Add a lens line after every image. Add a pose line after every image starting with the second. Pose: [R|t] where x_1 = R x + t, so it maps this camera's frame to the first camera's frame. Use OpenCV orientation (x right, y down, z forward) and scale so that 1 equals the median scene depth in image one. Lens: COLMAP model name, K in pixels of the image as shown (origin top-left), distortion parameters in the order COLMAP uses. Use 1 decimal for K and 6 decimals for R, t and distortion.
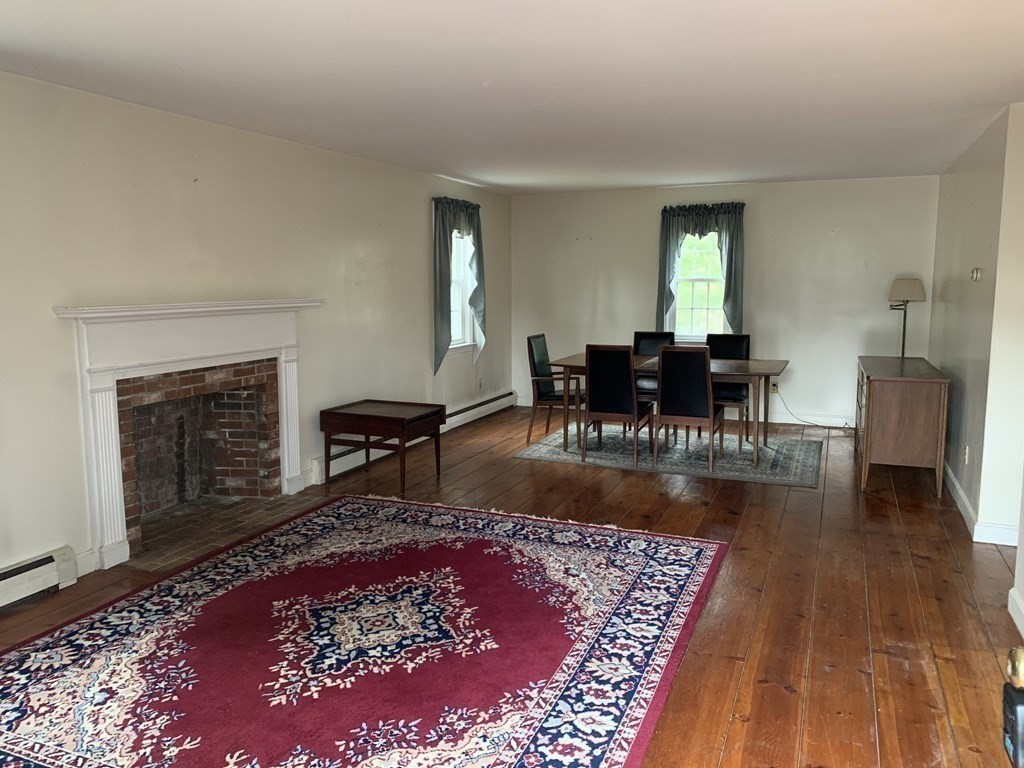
lens RADIAL K [[796.8, 0, 508.4], [0, 796.8, 383.4], [0, 0, 1]] dist [0.036061, -0.033328]
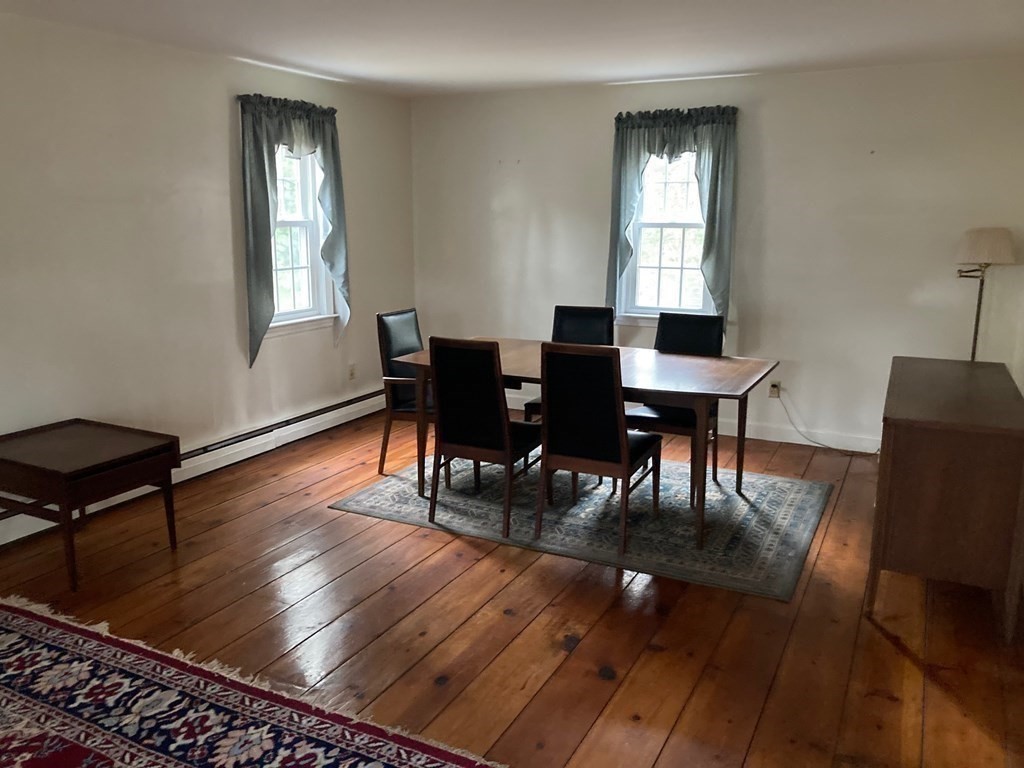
lens RADIAL K [[842.5, 0, 514.5], [0, 842.5, 381.9], [0, 0, 1]] dist [0.030133, -0.029337]
pose [[0.997059, 0.023359, -0.072994, 0.179115], [-0.017803, 0.996960, 0.075859, -0.055125], [0.074544, -0.074336, 0.994443, 0.307505]]
